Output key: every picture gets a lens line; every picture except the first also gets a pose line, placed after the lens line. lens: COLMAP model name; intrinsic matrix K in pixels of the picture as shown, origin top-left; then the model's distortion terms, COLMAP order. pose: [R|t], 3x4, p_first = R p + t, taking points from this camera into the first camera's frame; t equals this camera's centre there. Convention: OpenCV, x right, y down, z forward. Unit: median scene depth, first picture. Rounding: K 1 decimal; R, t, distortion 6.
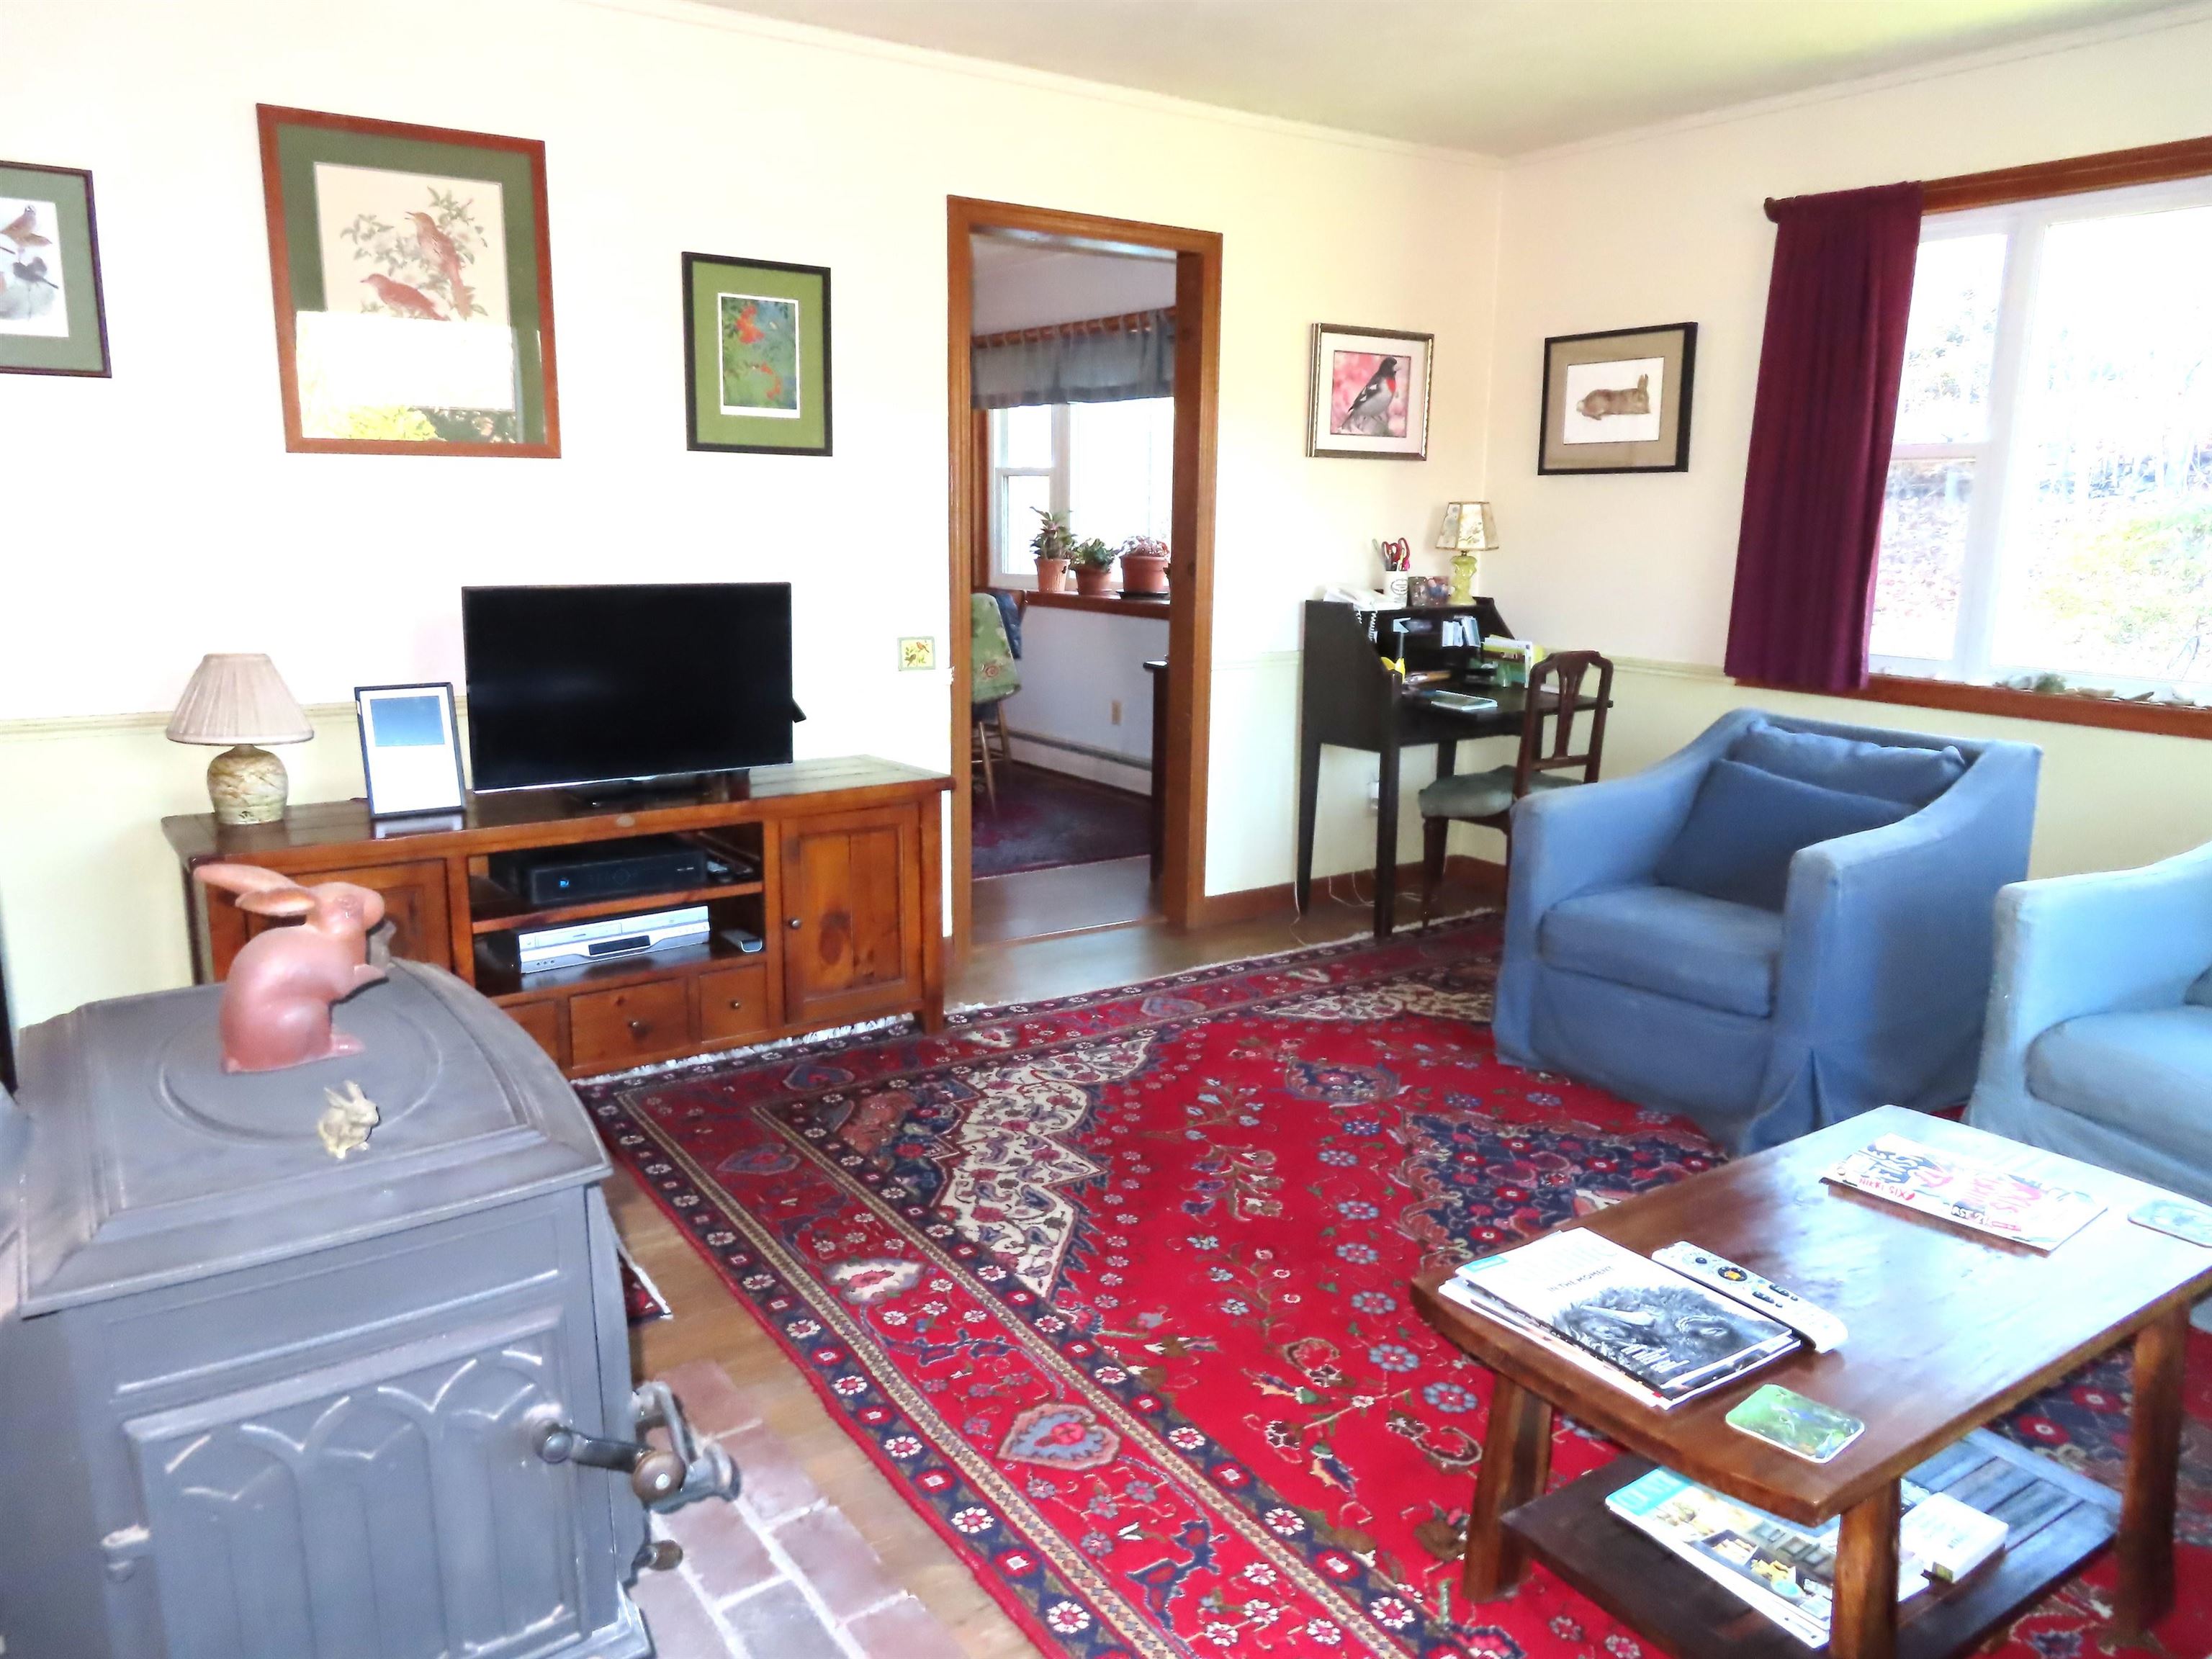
lens RADIAL K [[1577.1, 0, 1102.2], [0, 1577.1, 818.8], [0, 0, 1]] dist [-0.007861, 0.003135]
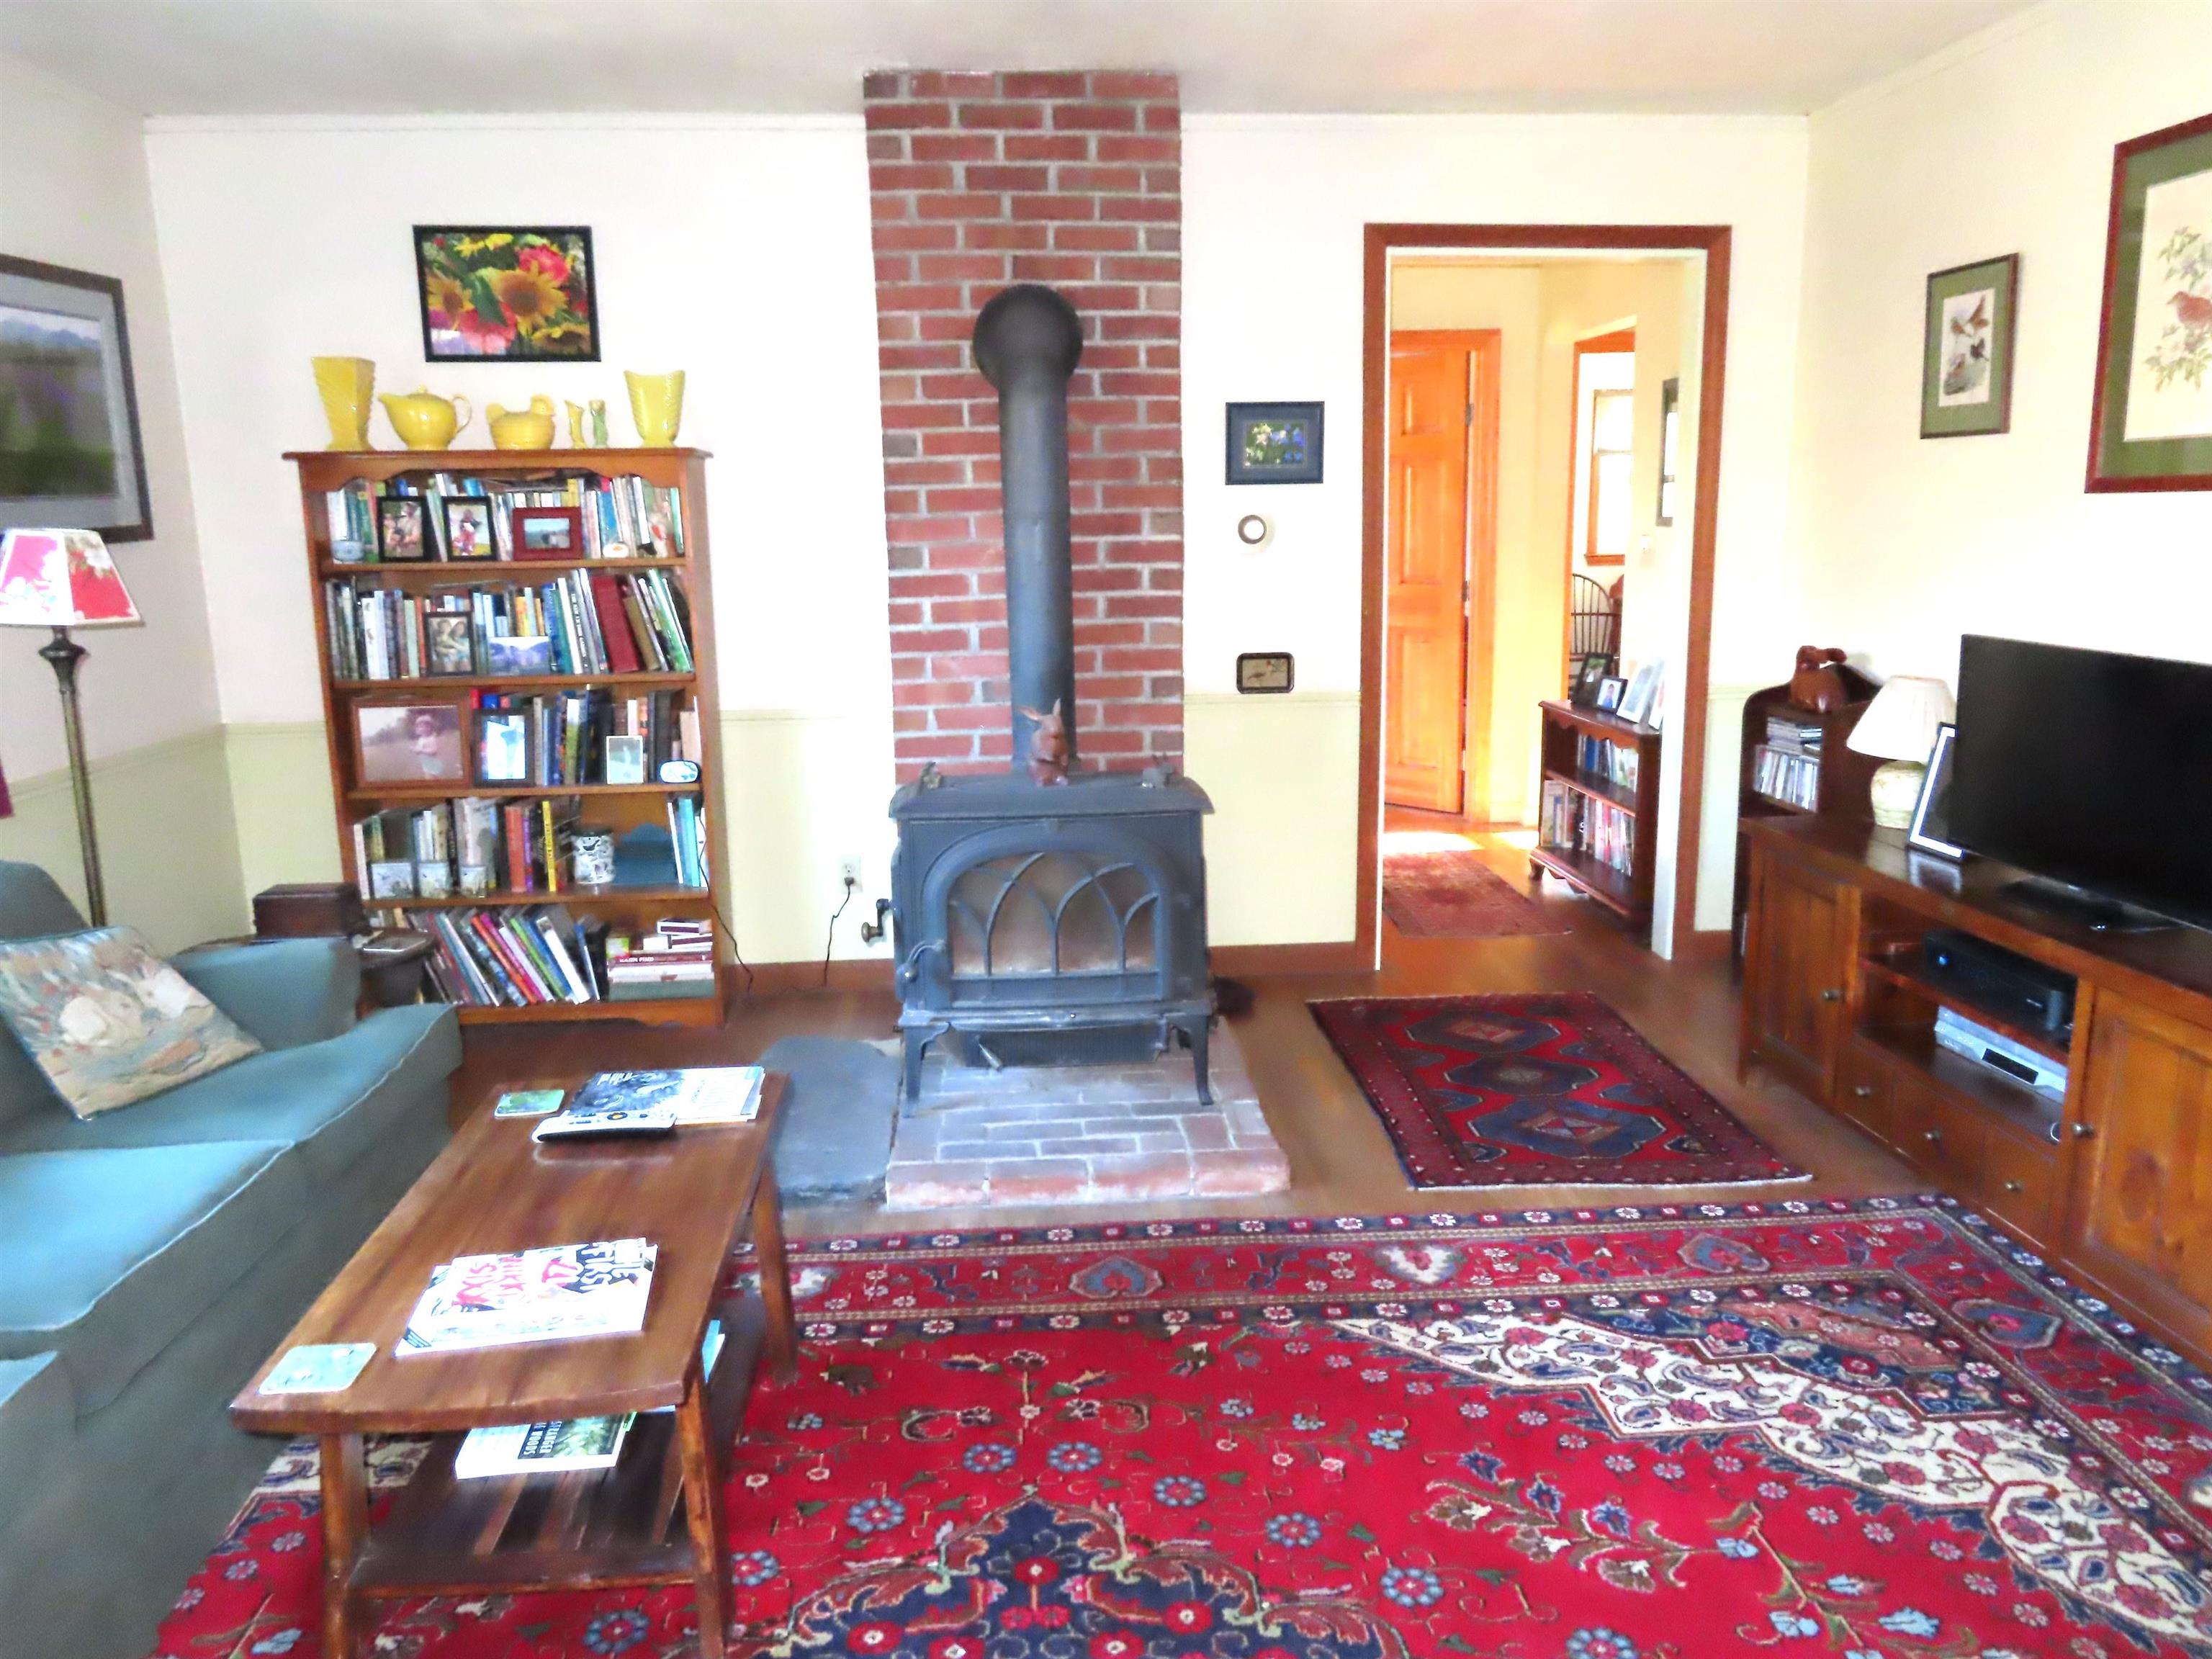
lens RADIAL K [[1576.6, 0, 1094.3], [0, 1576.6, 826.4], [0, 0, 1]] dist [-0.007834, 0.005285]
pose [[-0.505571, 0.165709, -0.846722, 0.725728], [-0.160574, 0.946165, 0.281049, -0.227818], [0.847711, 0.278052, -0.451745, 1.048113]]
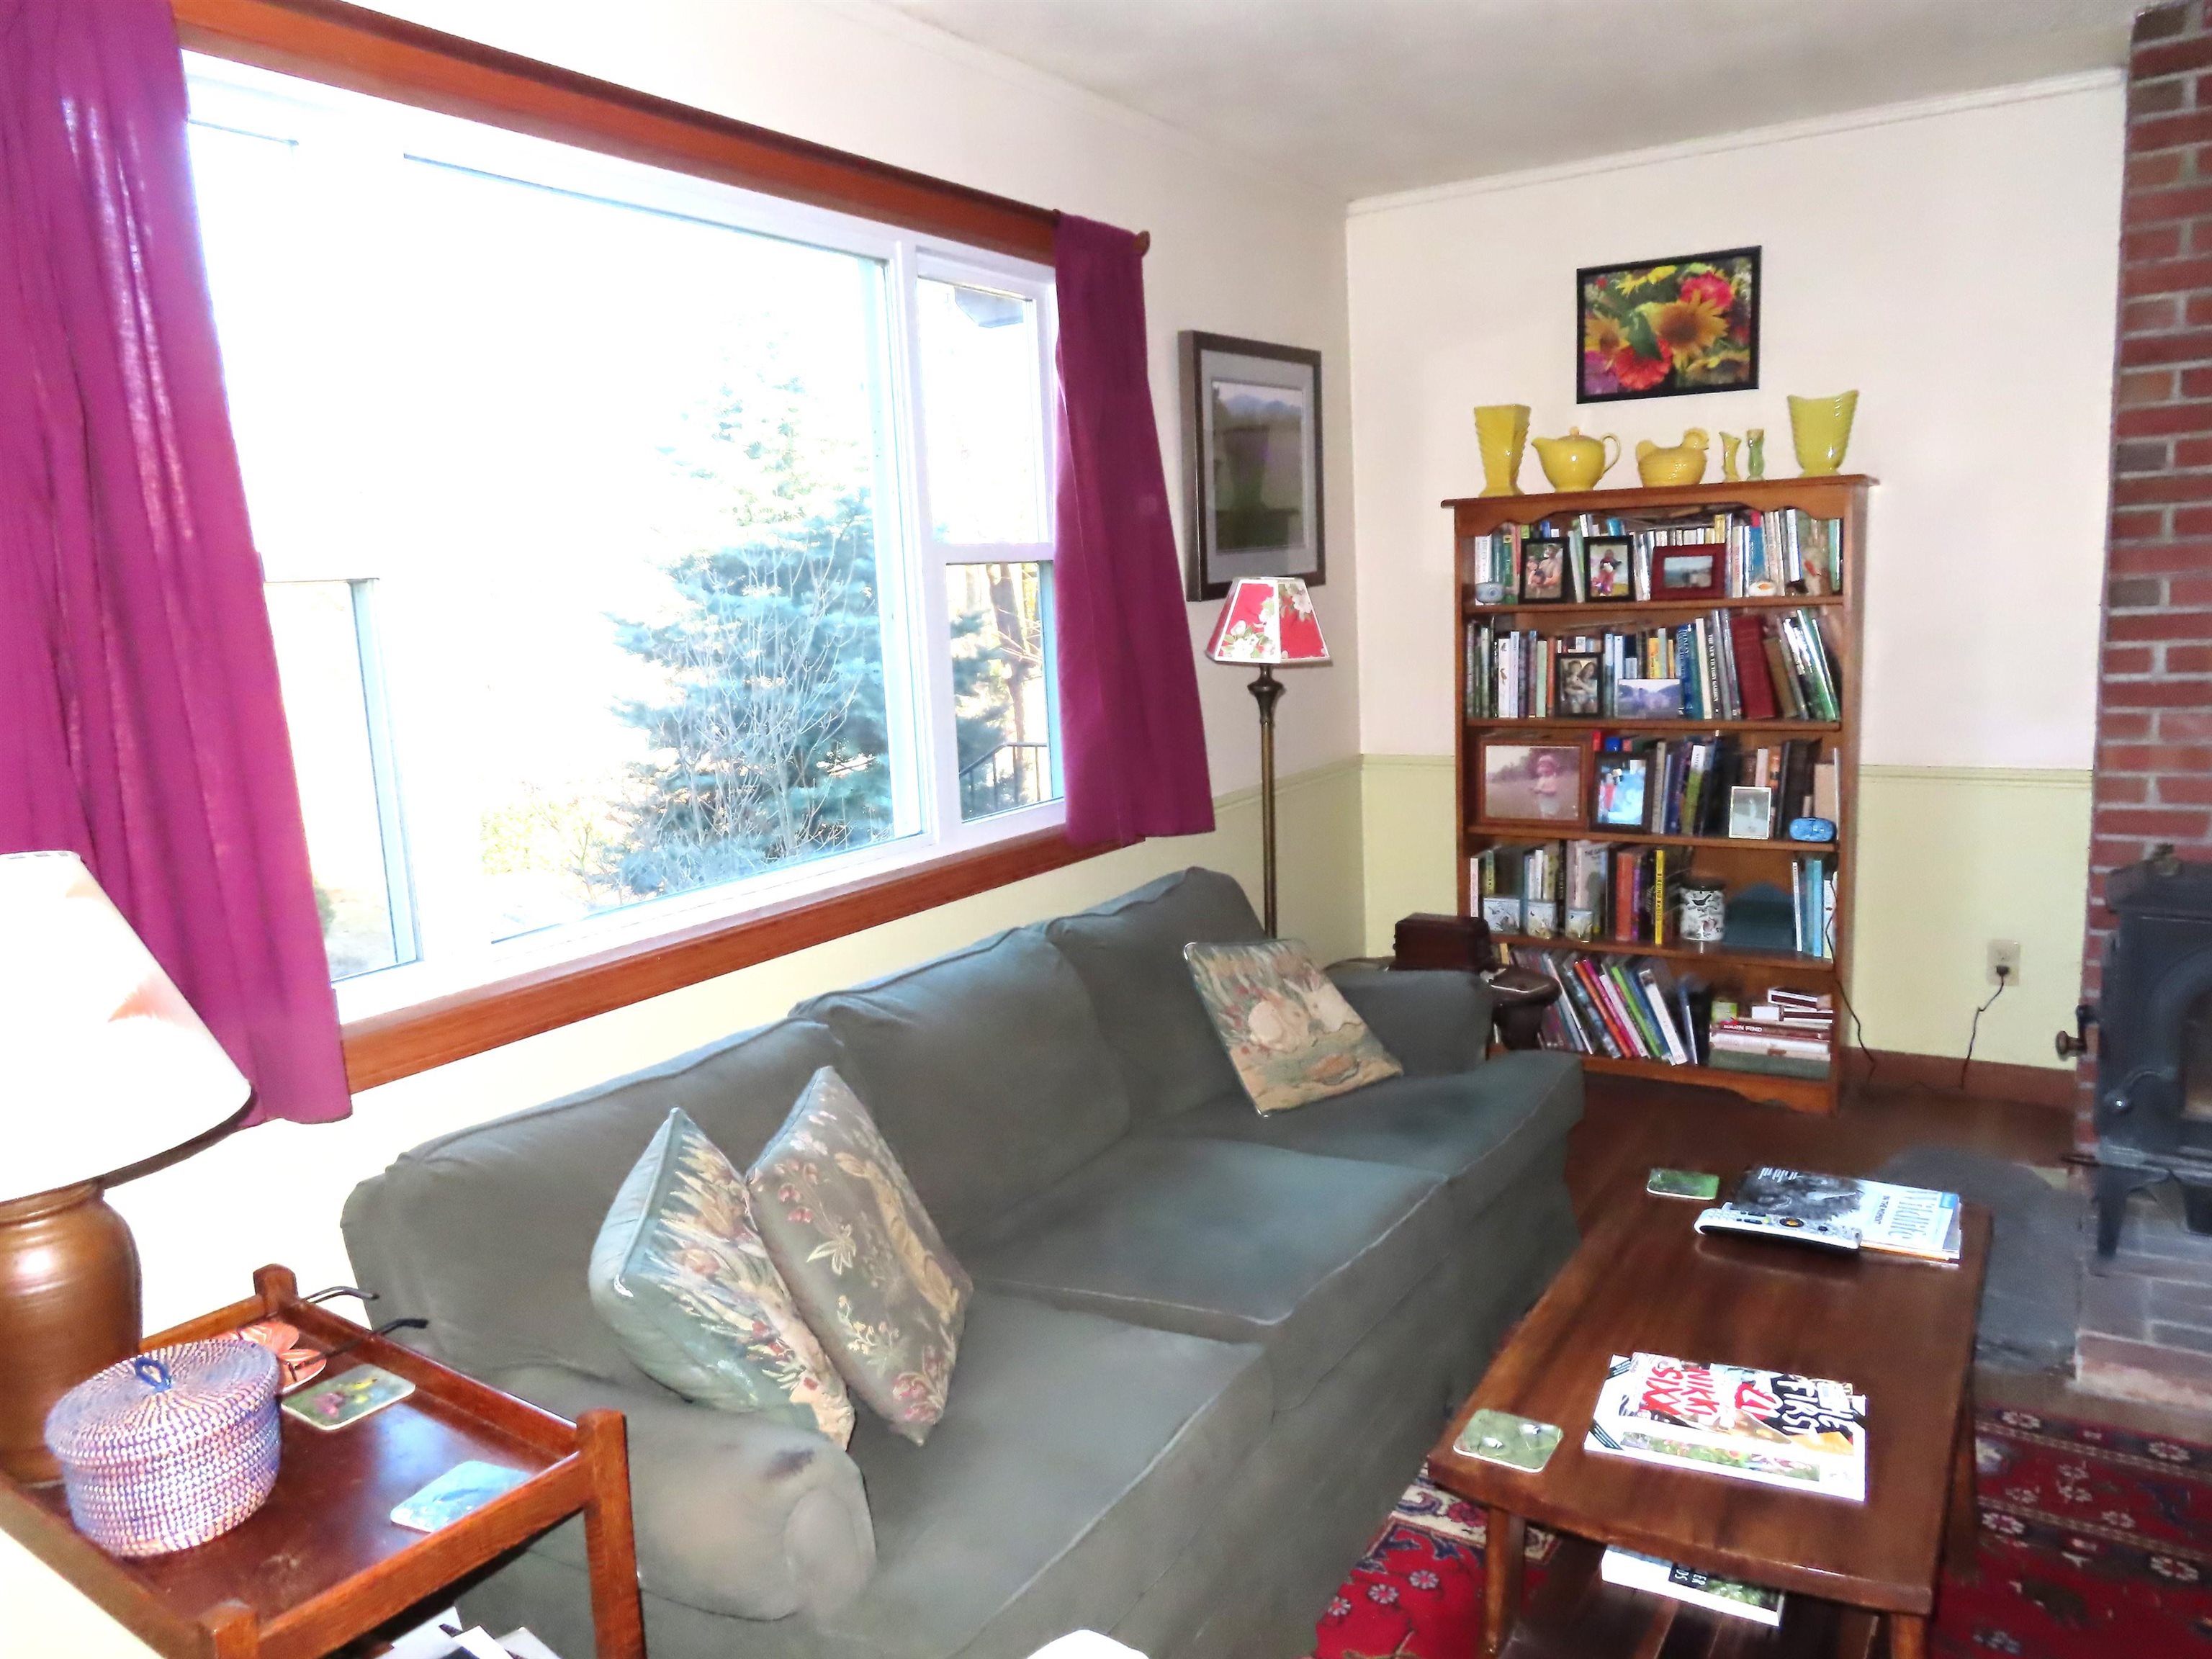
lens RADIAL K [[1576.6, 0, 1094.3], [0, 1576.6, 826.4], [0, 0, 1]] dist [-0.007834, 0.005285]
pose [[-0.917919, 0.088676, -0.386732, 0.744300], [-0.046519, 0.943930, 0.326852, -0.213349], [0.394032, 0.318014, -0.862326, 0.959419]]
